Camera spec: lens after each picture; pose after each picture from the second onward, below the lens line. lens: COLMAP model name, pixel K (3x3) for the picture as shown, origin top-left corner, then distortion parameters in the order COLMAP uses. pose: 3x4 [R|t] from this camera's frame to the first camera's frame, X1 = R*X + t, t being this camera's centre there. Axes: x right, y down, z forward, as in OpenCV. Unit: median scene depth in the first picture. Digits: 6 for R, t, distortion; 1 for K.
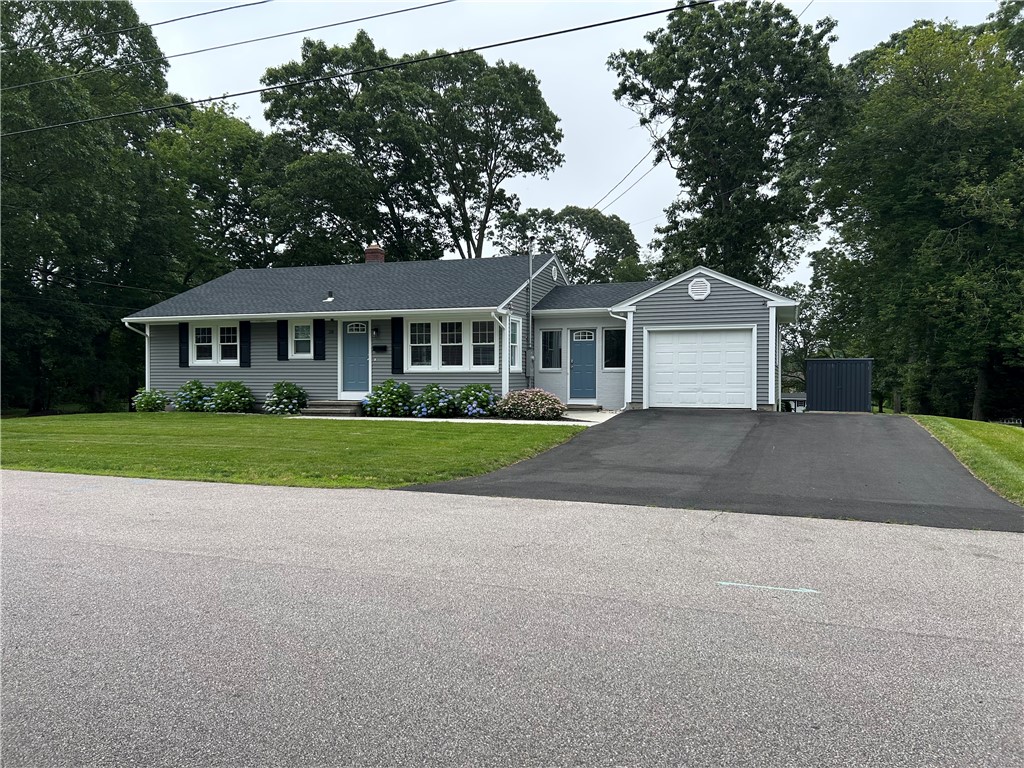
lens RADIAL K [[774.6, 0, 510.4], [0, 774.6, 386.5], [0, 0, 1]] dist [0.076202, -0.011191]
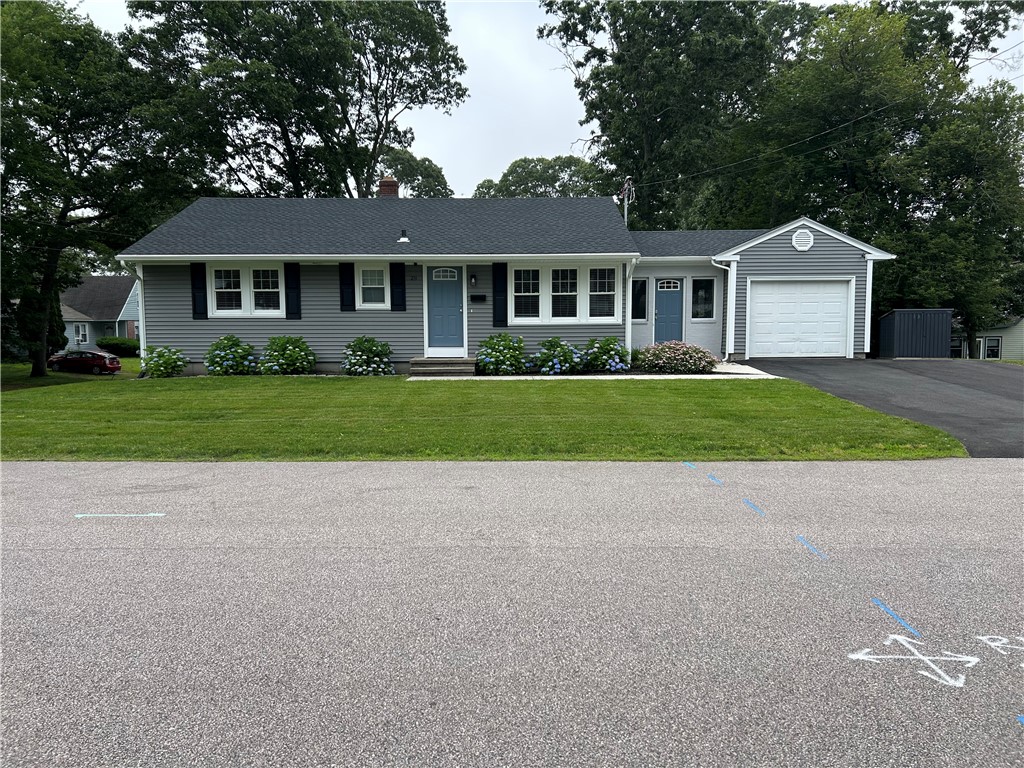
lens RADIAL K [[774.6, 0, 511.1], [0, 774.6, 381.8], [0, 0, 1]] dist [0.076202, -0.011191]
pose [[0.936076, -0.031876, 0.350350, -0.447477], [0.010288, 0.997941, 0.063309, -0.009212], [-0.351647, -0.055658, 0.934477, 0.160396]]
